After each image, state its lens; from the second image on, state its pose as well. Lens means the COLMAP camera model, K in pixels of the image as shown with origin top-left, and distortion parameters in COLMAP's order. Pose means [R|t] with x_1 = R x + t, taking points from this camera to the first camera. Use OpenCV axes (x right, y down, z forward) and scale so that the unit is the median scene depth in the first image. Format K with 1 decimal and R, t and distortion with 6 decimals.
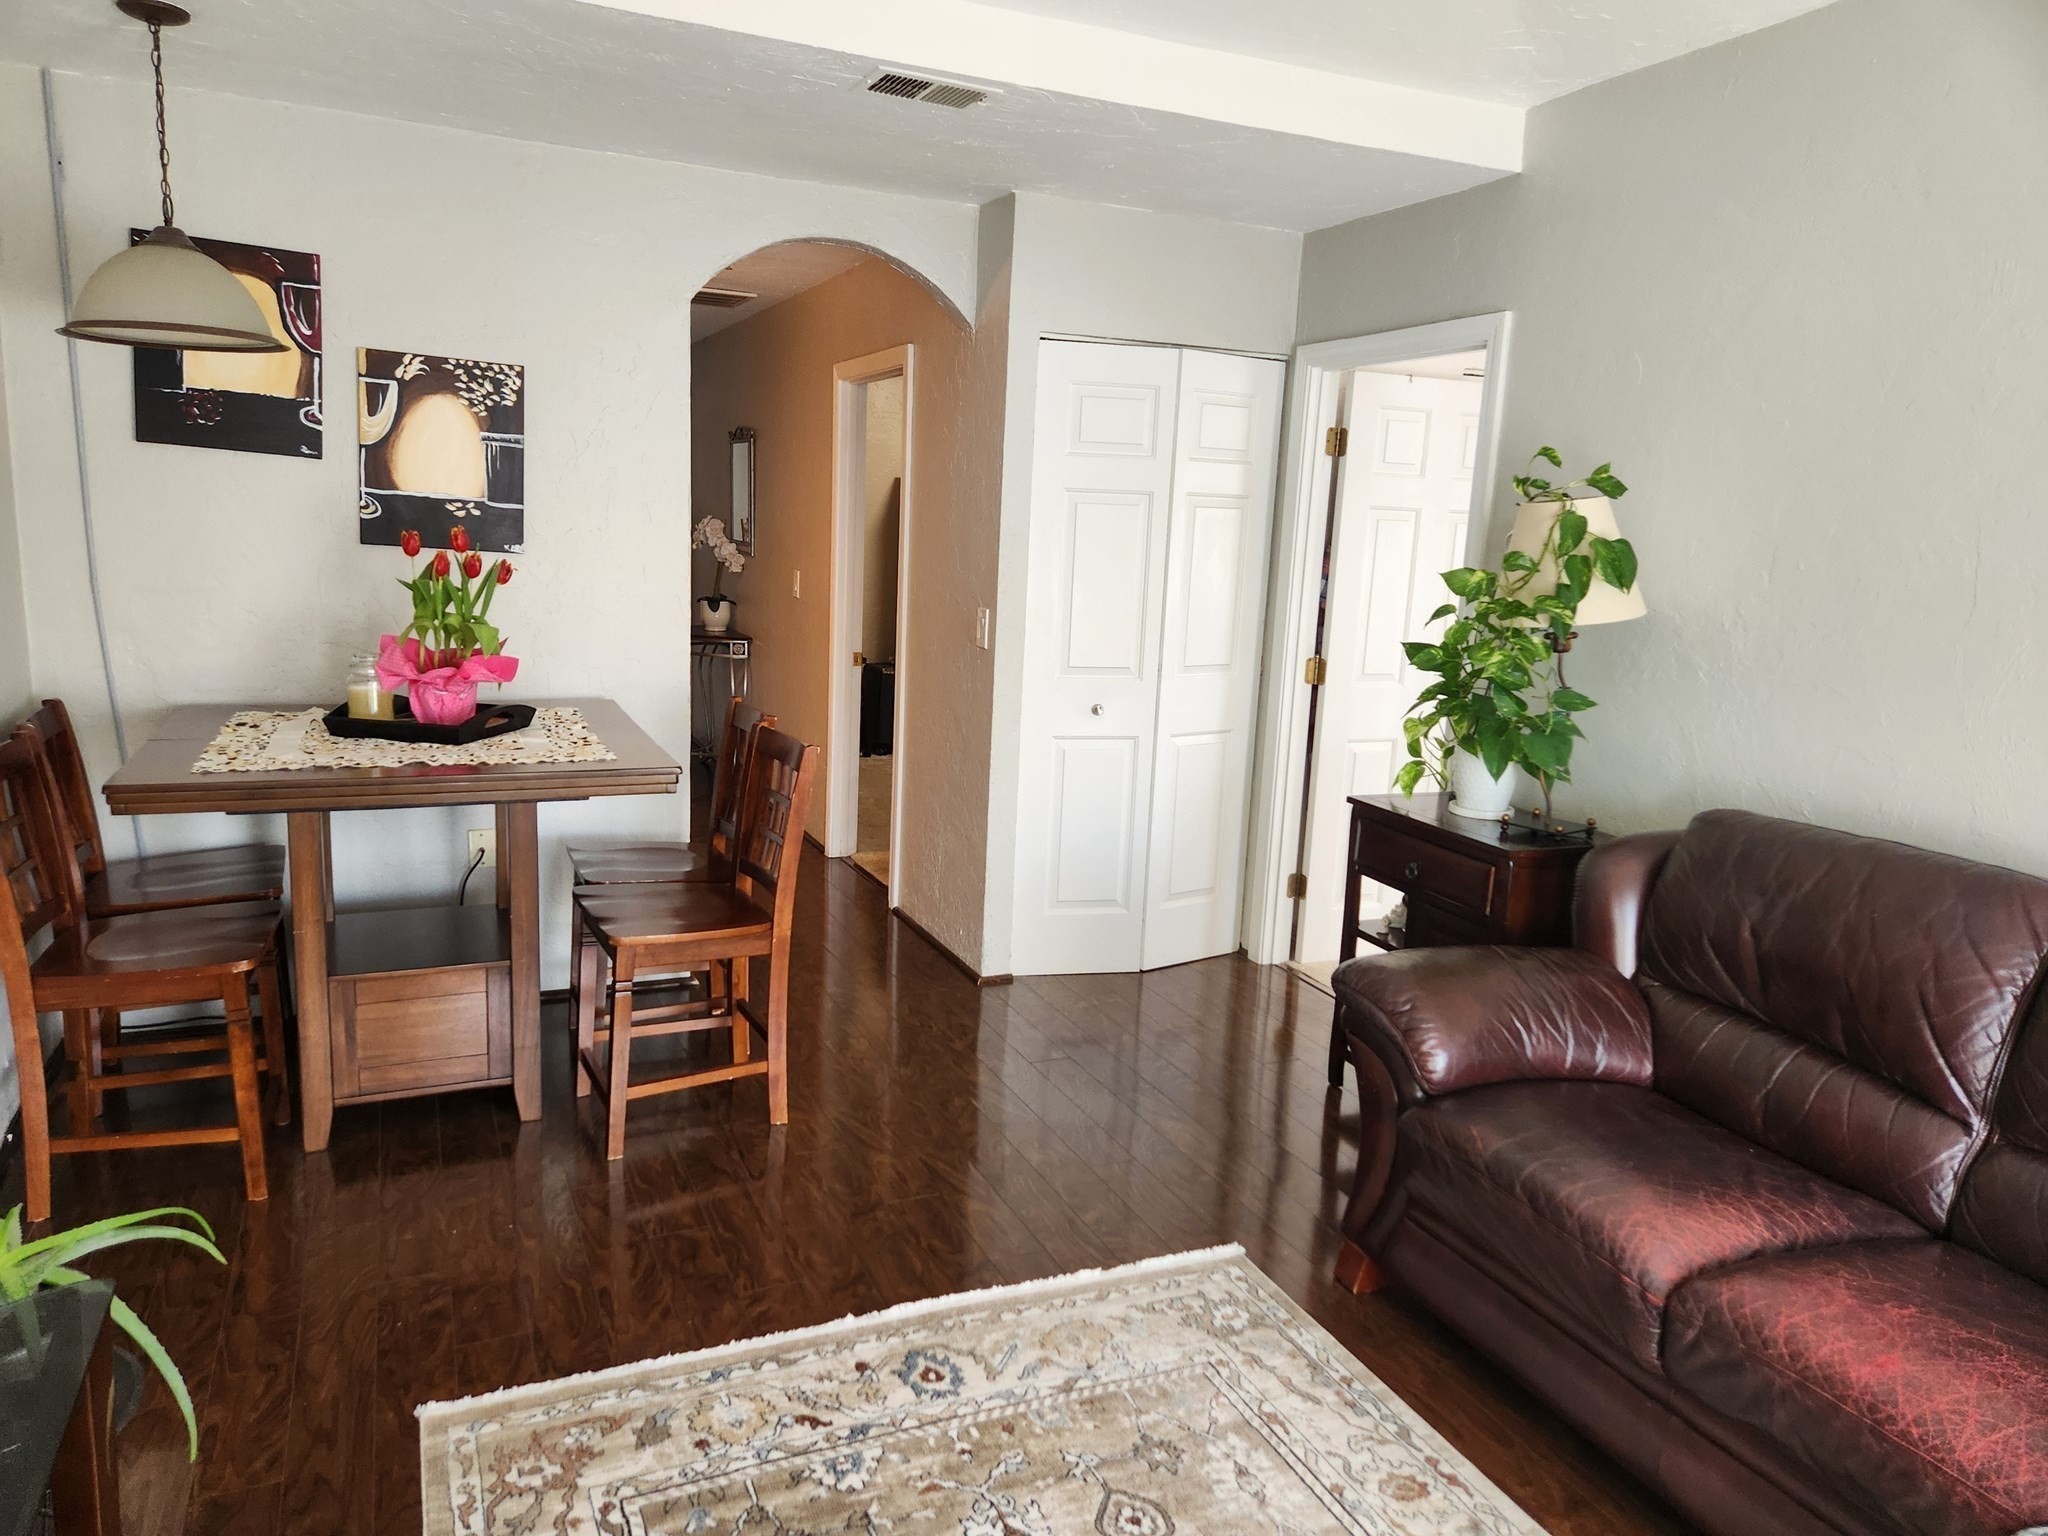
lens RADIAL K [[1387.2, 0, 1010.7], [0, 1387.2, 766.8], [0, 0, 1]] dist [0.075632, -0.010154]
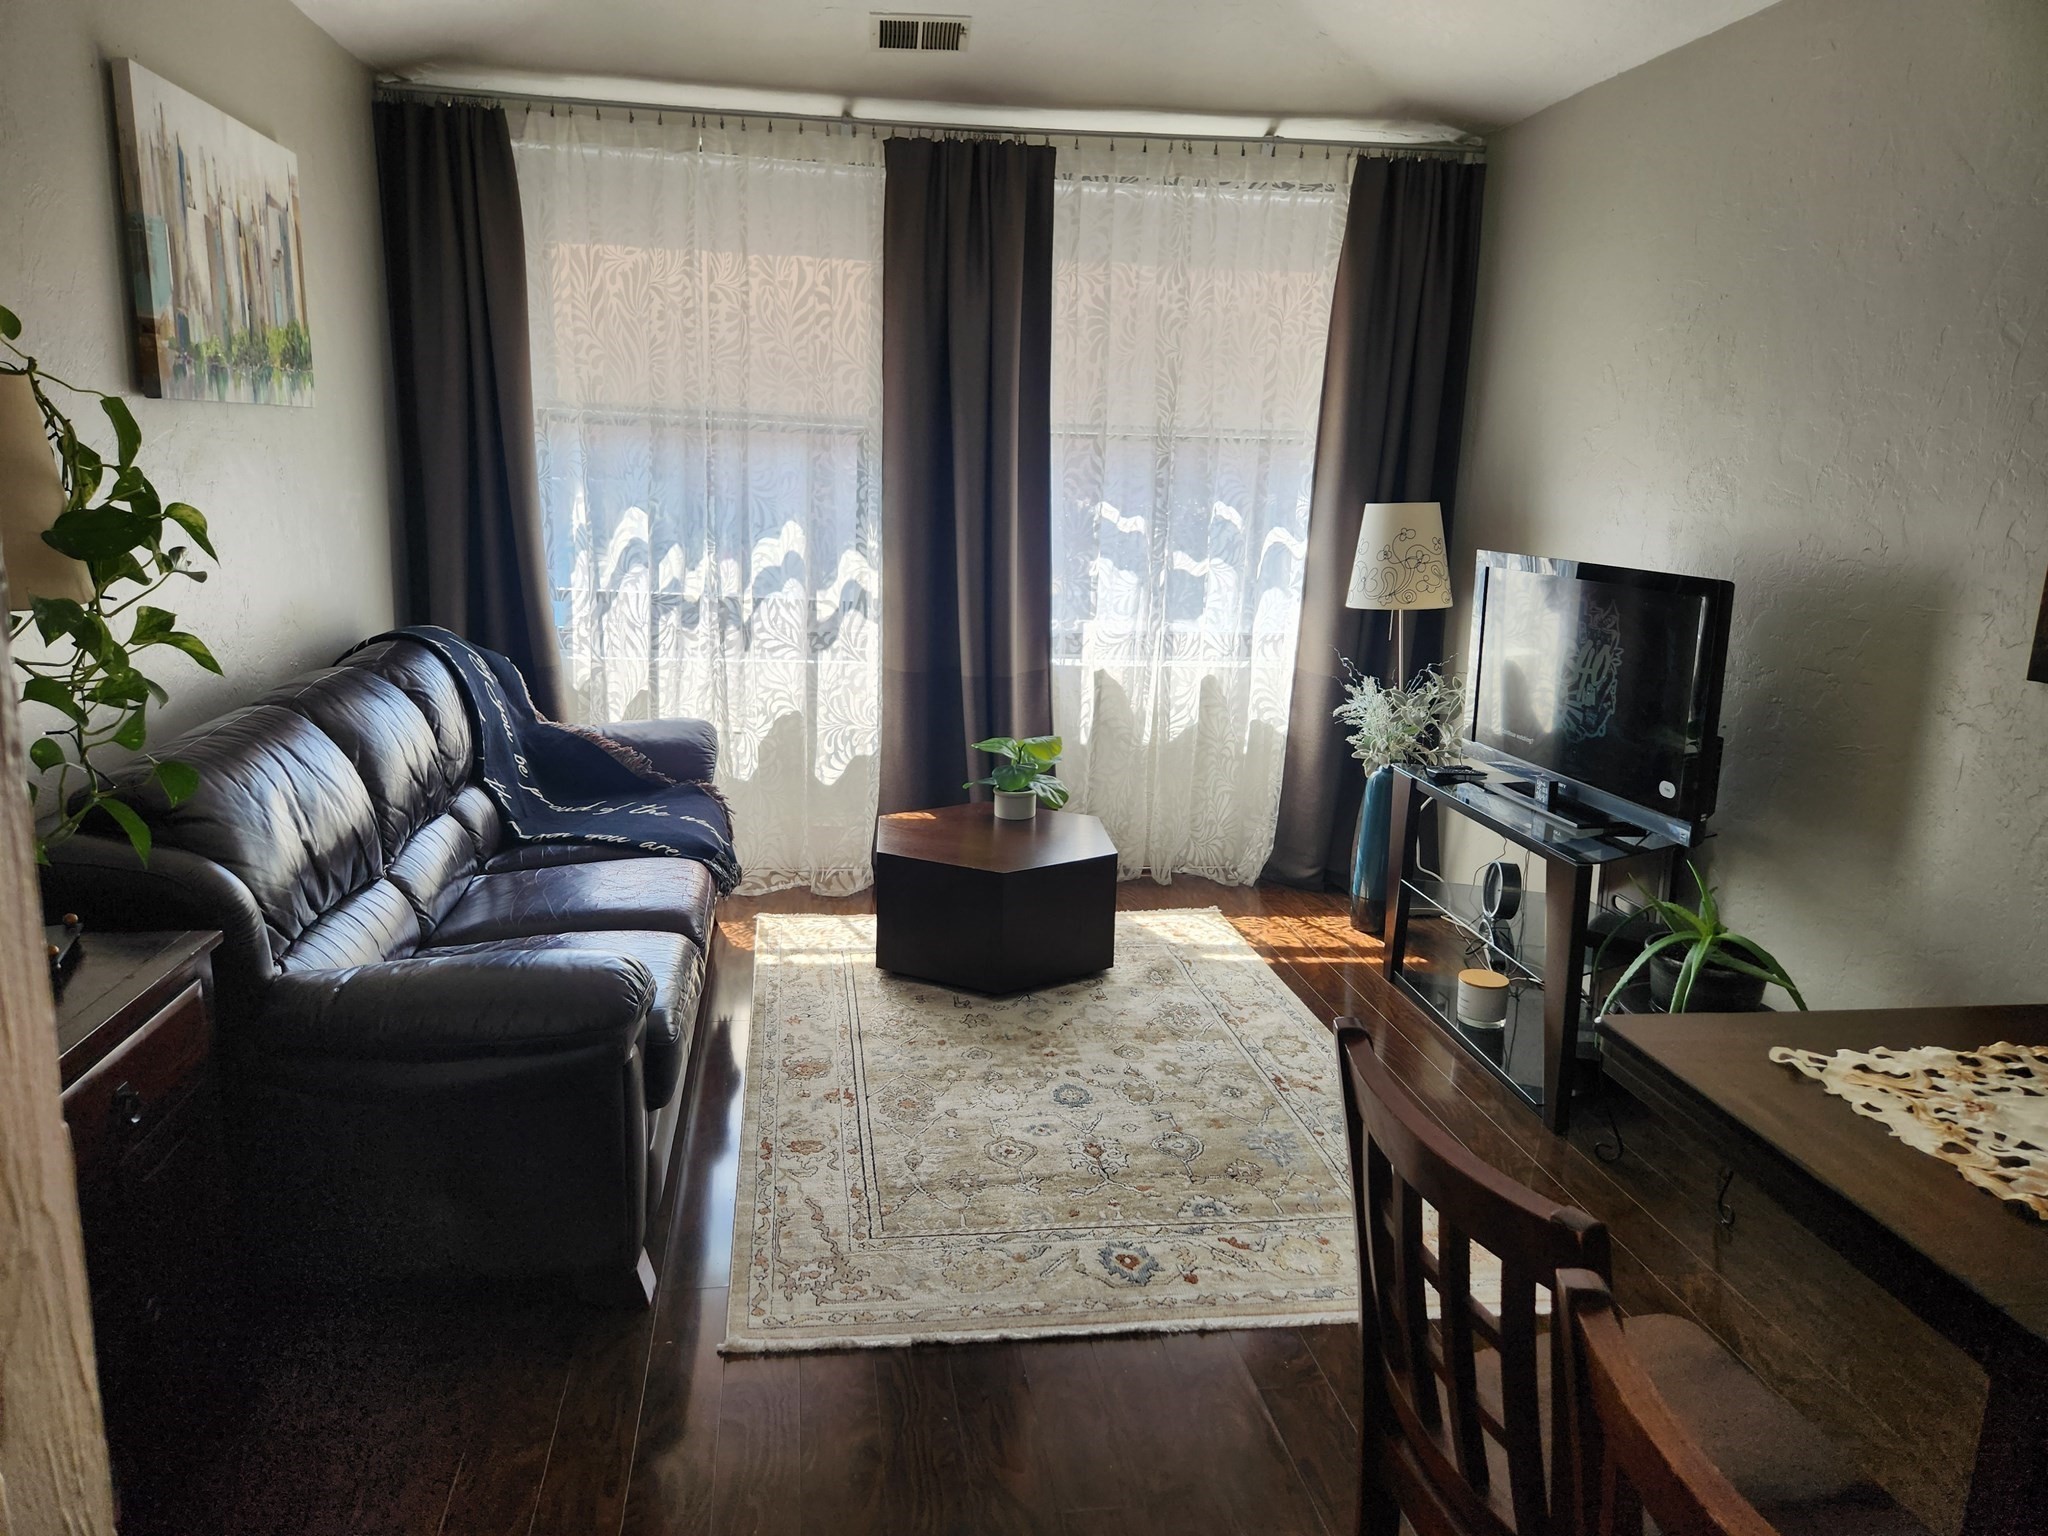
lens RADIAL K [[1387.2, 0, 1021.0], [0, 1387.2, 763.3], [0, 0, 1]] dist [0.075632, -0.010154]
pose [[-0.964880, -0.121957, 0.232666, -0.173398], [-0.024391, 0.923466, 0.382904, -0.322909], [-0.261557, 0.363781, -0.894008, 1.764743]]
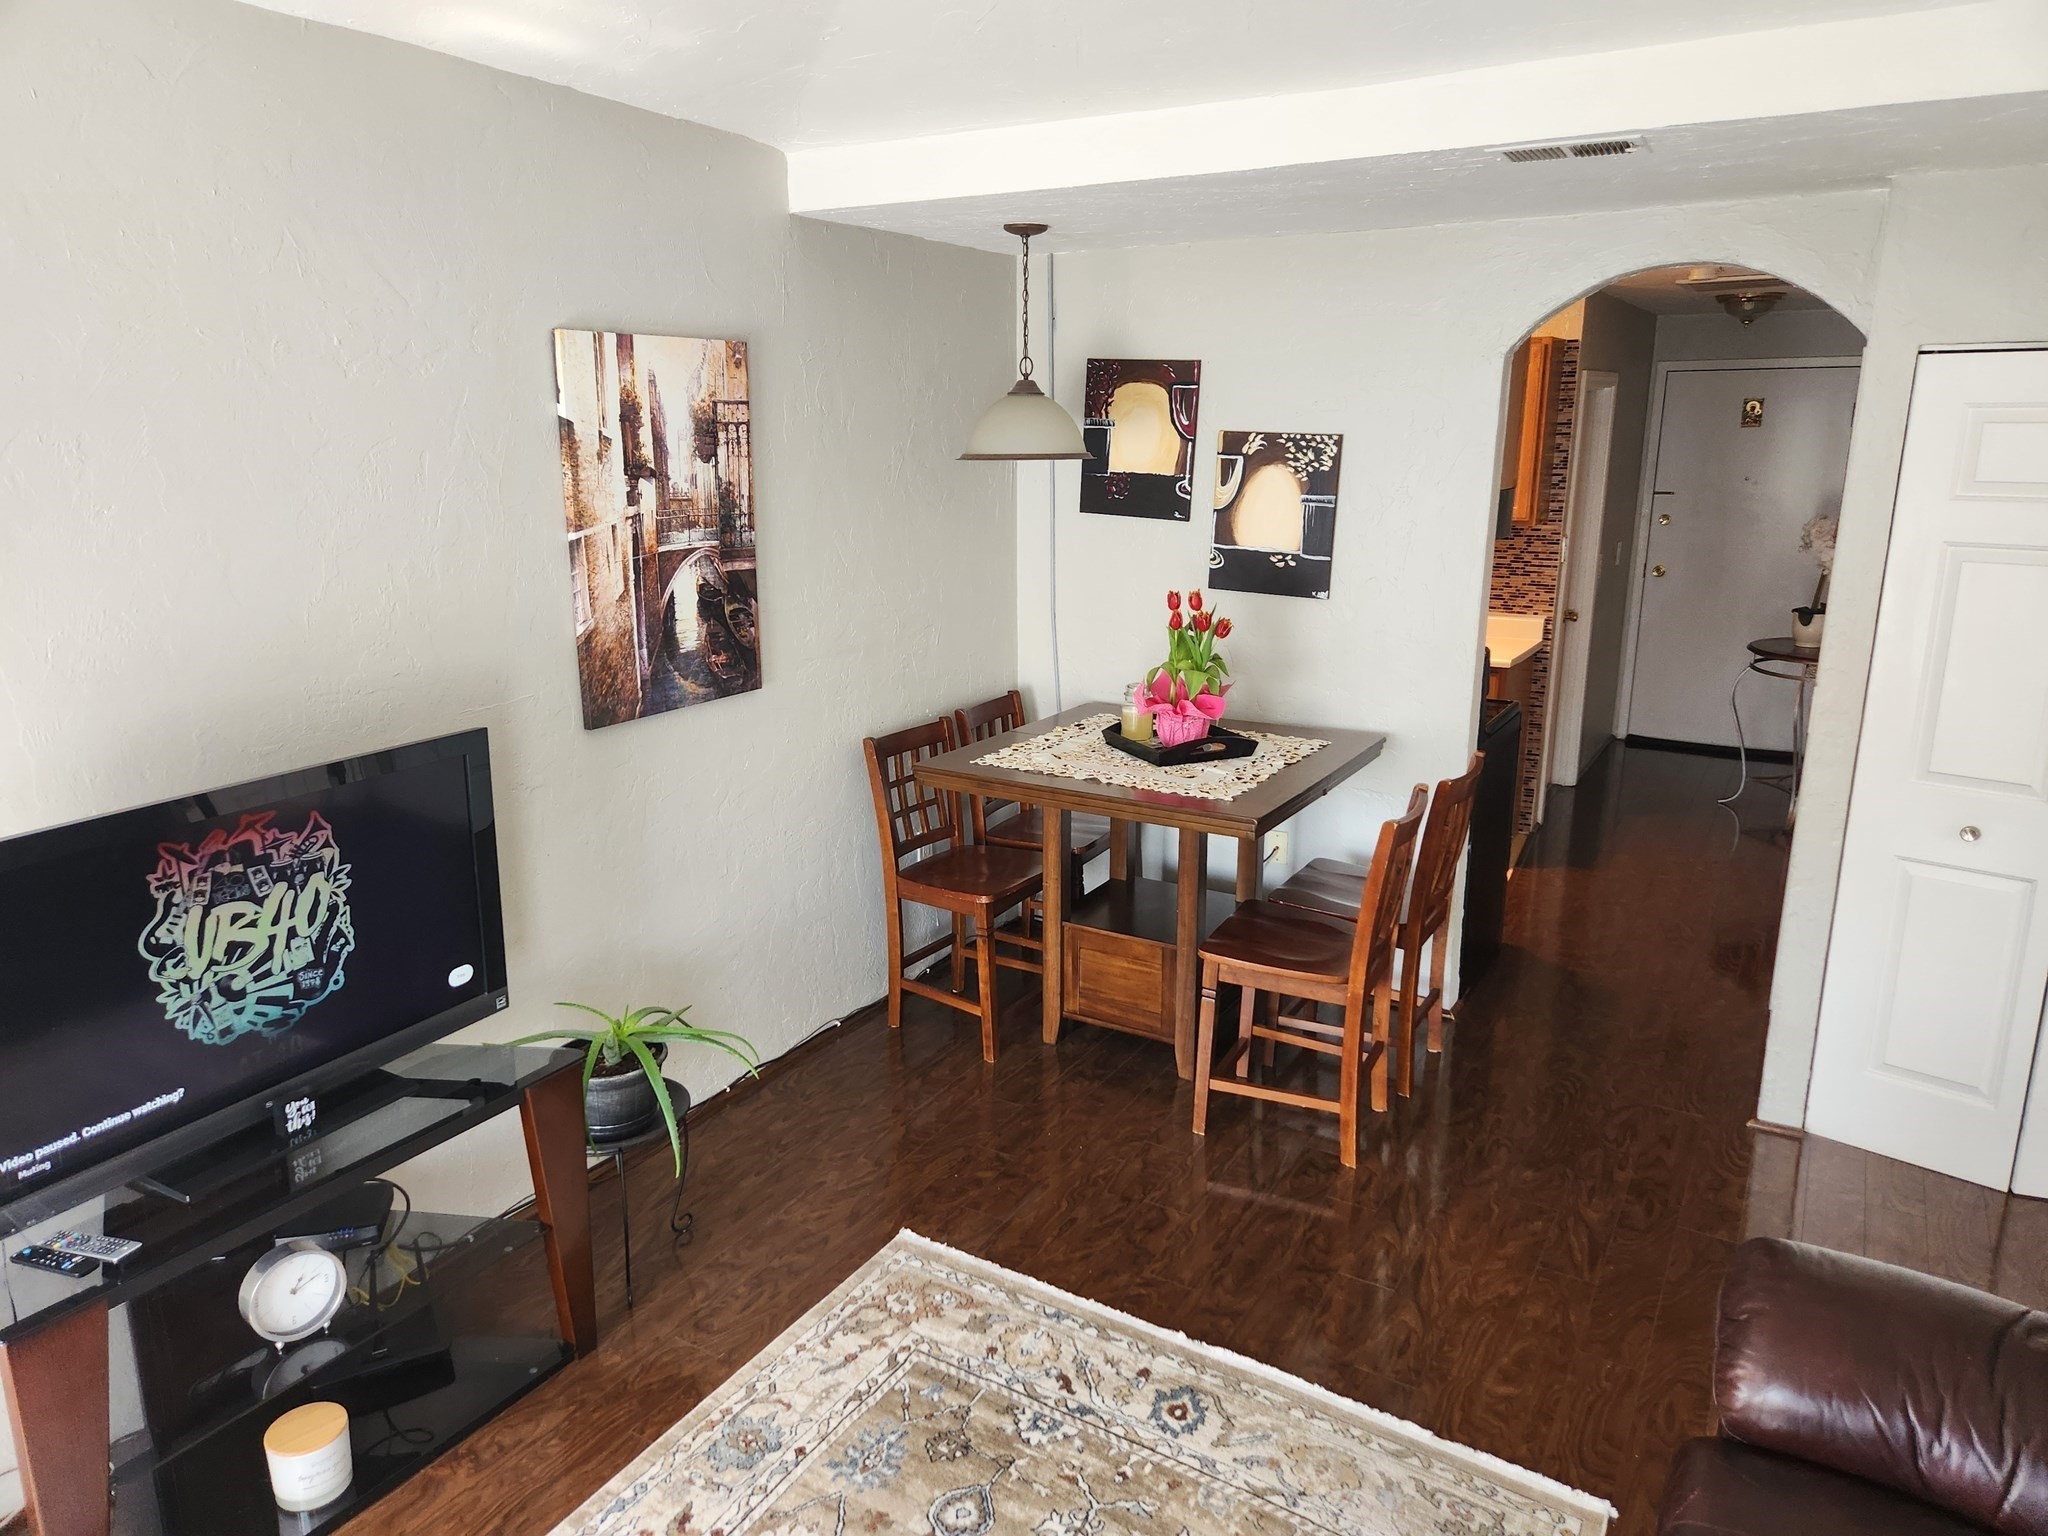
lens RADIAL K [[1387.2, 0, 1010.5], [0, 1387.2, 769.6], [0, 0, 1]] dist [0.075632, -0.010154]
pose [[0.579909, 0.163160, -0.798176, 0.641075], [-0.124785, 0.985968, 0.110886, -0.166468], [0.805068, 0.035296, 0.592131, 0.204773]]
